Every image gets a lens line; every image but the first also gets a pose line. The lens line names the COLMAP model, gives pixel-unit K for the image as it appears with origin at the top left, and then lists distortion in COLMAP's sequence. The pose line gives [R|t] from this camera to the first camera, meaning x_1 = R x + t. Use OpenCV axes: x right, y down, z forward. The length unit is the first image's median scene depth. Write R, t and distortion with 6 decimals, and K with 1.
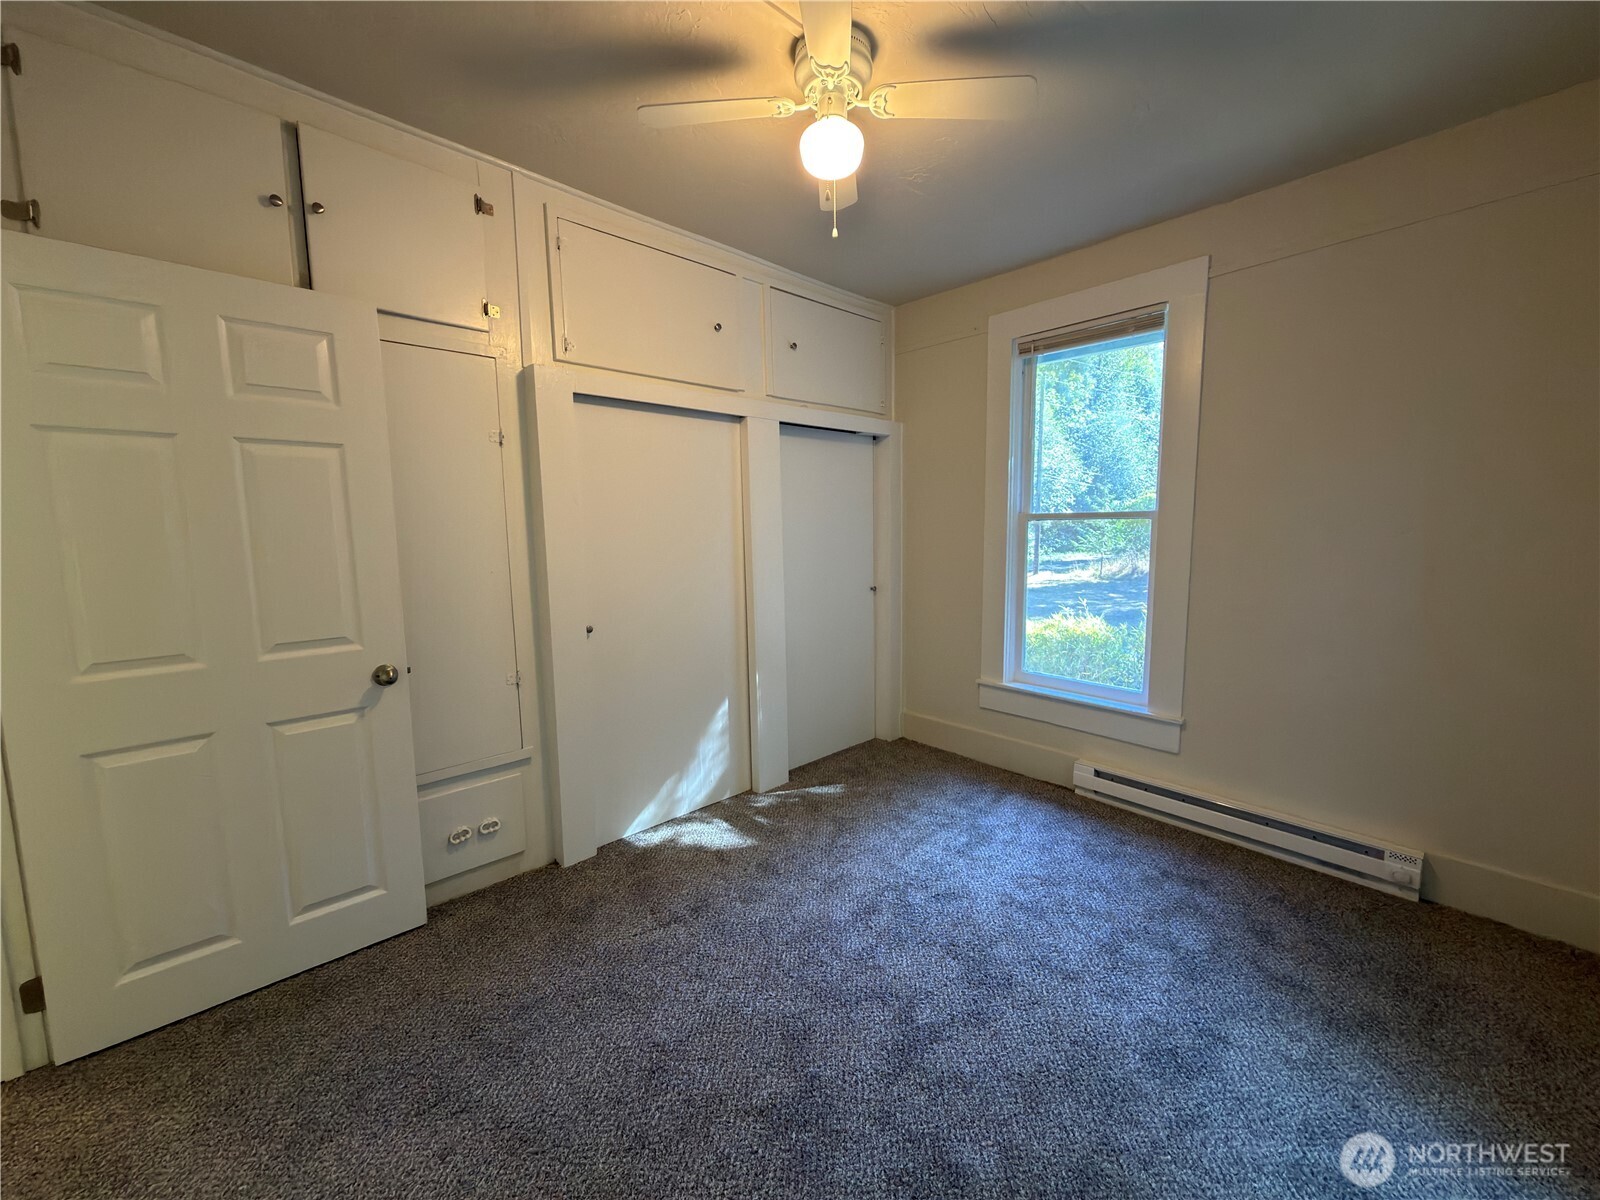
lens RADIAL K [[633.6, 0, 800.0], [0, 633.6, 600.0], [0, 0, 1]] dist [-0.001399, -0.000341]
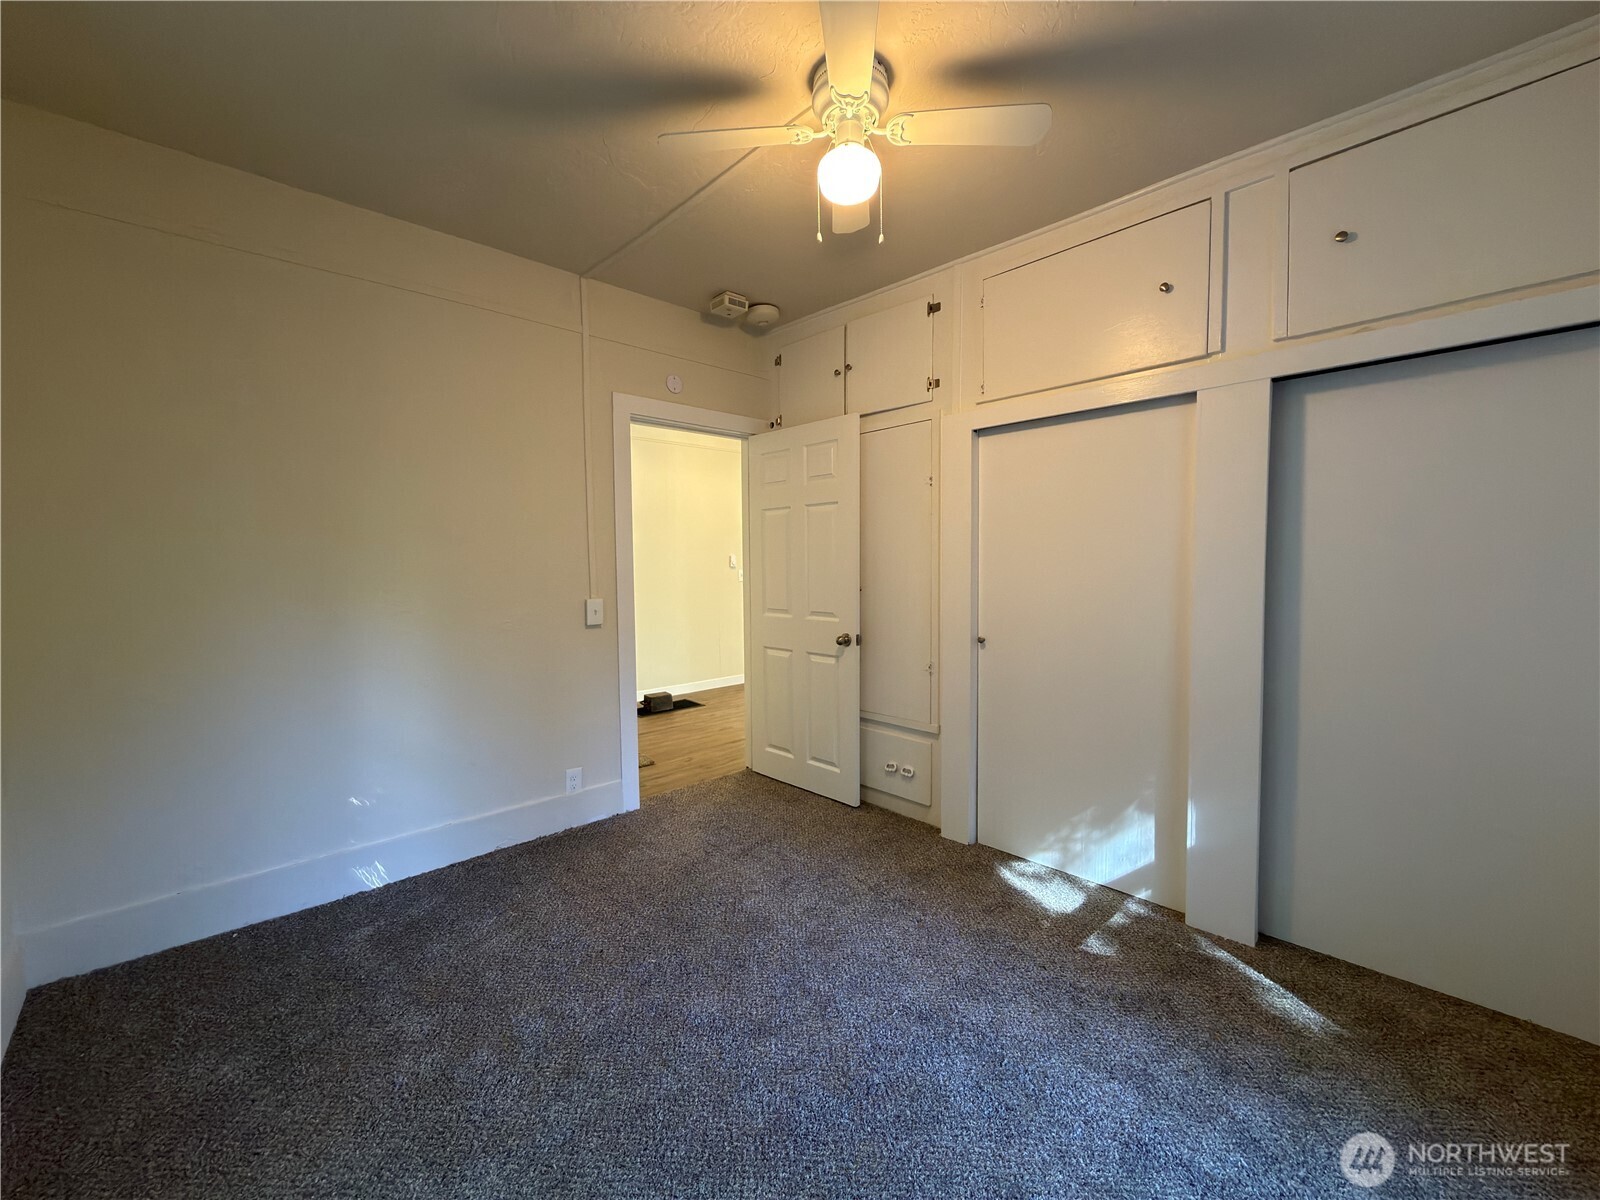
lens RADIAL K [[633.6, 0, 800.0], [0, 633.6, 600.0], [0, 0, 1]] dist [-0.001399, -0.000341]
pose [[0.013822, 0.072423, -0.997278, 0.955035], [-0.107567, 0.991693, 0.070526, -0.083948], [0.994102, 0.106299, 0.021497, 0.832782]]
